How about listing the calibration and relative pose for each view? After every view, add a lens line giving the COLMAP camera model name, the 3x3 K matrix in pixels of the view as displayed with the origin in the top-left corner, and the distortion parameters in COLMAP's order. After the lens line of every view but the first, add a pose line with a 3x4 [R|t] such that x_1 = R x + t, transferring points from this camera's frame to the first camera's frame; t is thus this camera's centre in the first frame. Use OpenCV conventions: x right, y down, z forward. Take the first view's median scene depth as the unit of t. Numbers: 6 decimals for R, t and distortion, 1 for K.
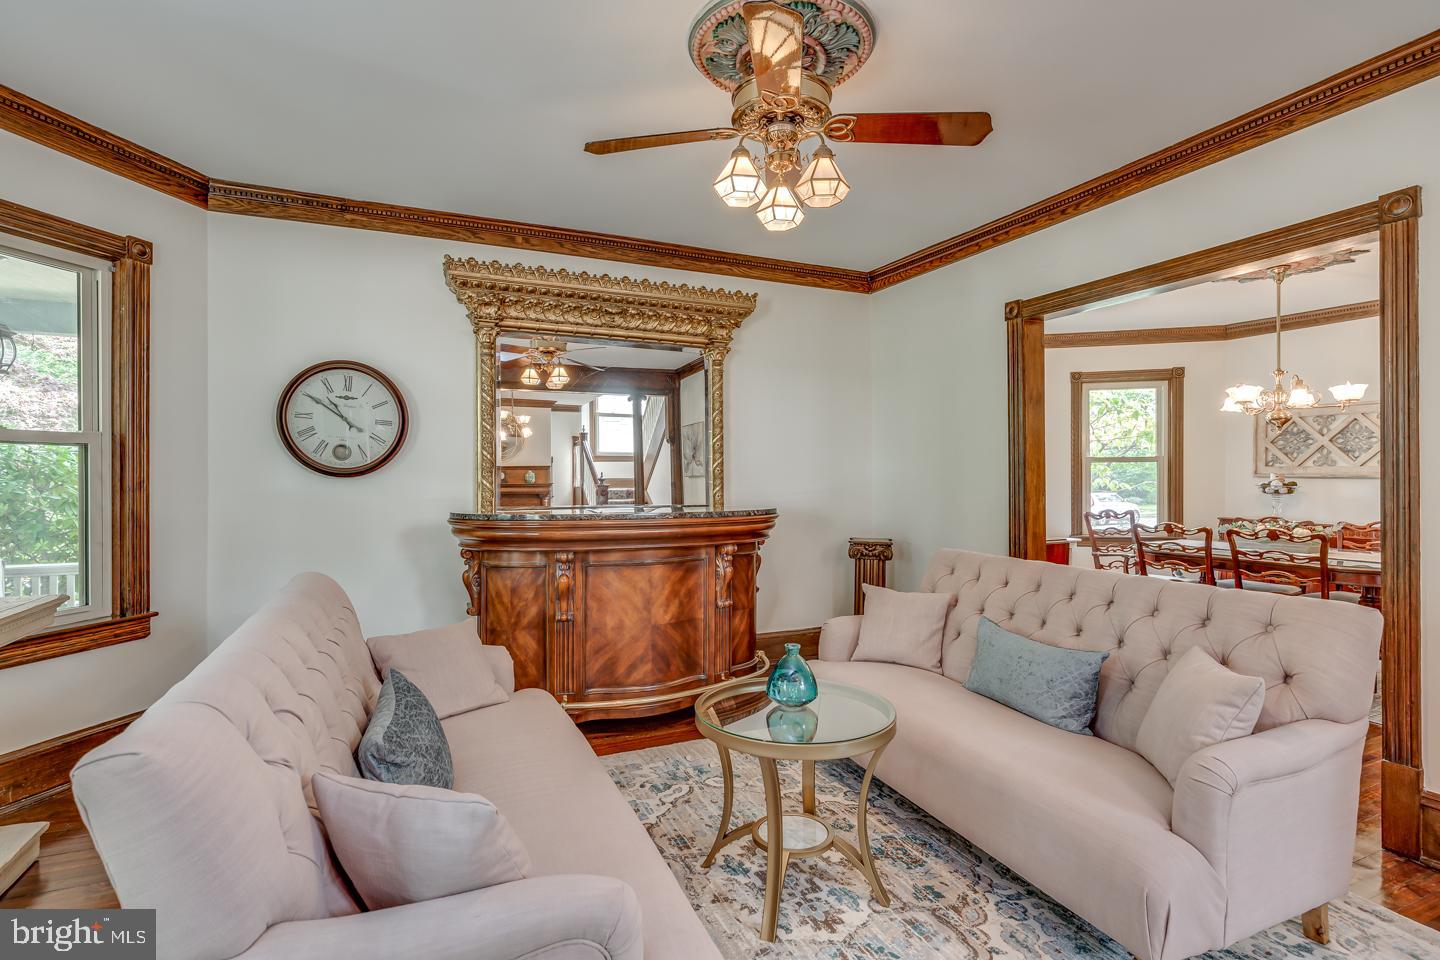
lens RADIAL K [[690.2, 0, 720.0], [0, 690.2, 480.0], [0, 0, 1]] dist [-0.006204, 0.000747]
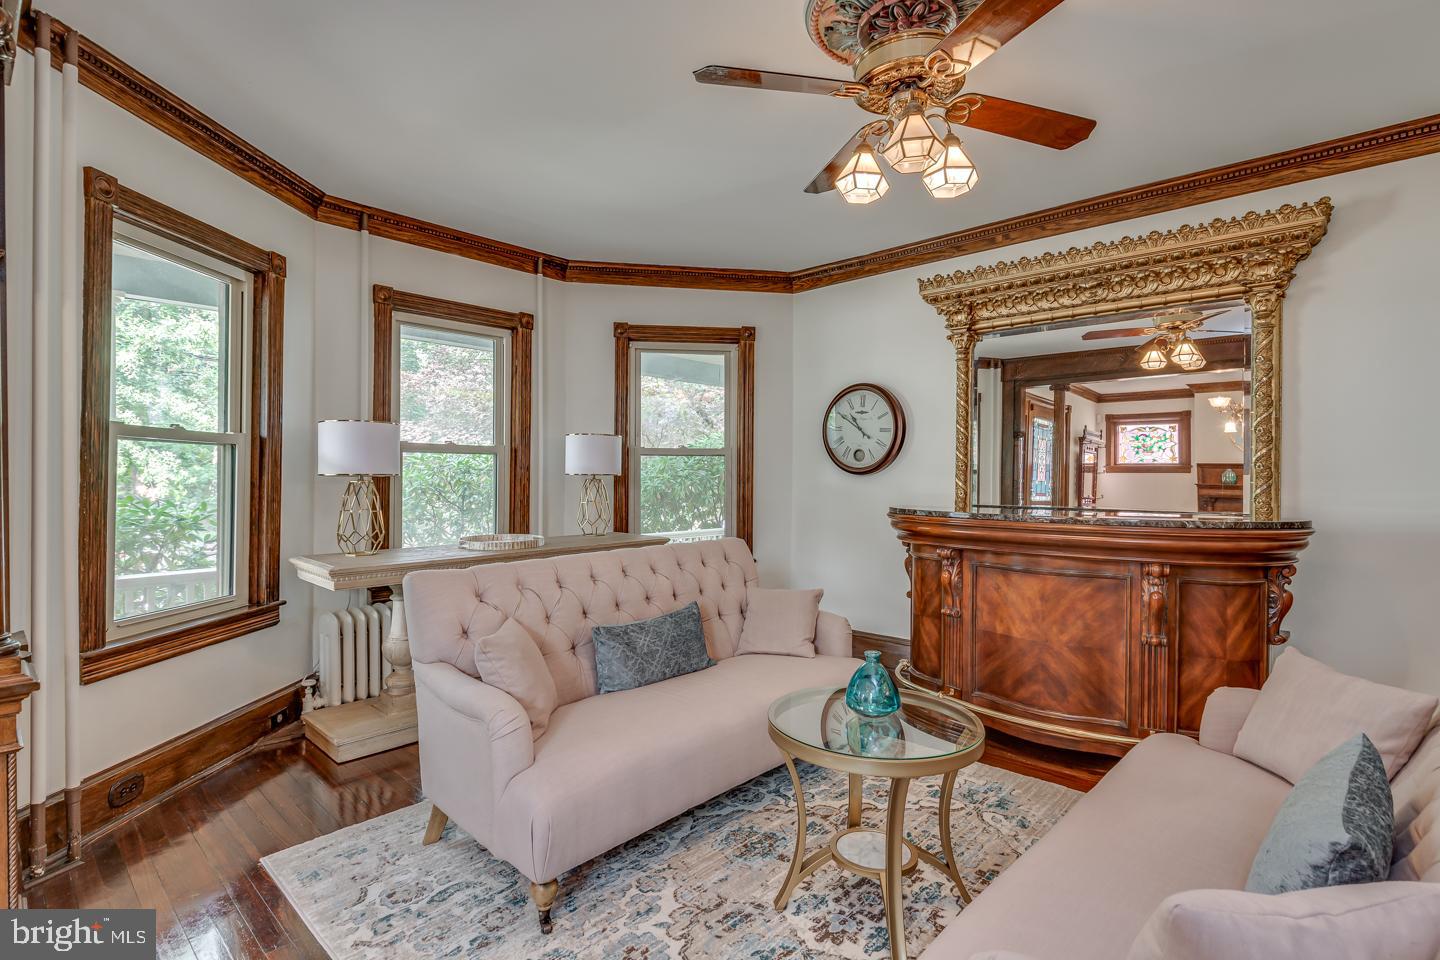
lens RADIAL K [[695.1, 0, 720.0], [0, 695.1, 480.0], [0, 0, 1]] dist [0.005287, 0.000439]
pose [[0.395963, 0.009241, -0.918220, 0.541352], [-0.006034, 0.999954, 0.007462, -0.002602], [0.918247, 0.002586, 0.396001, 0.255365]]
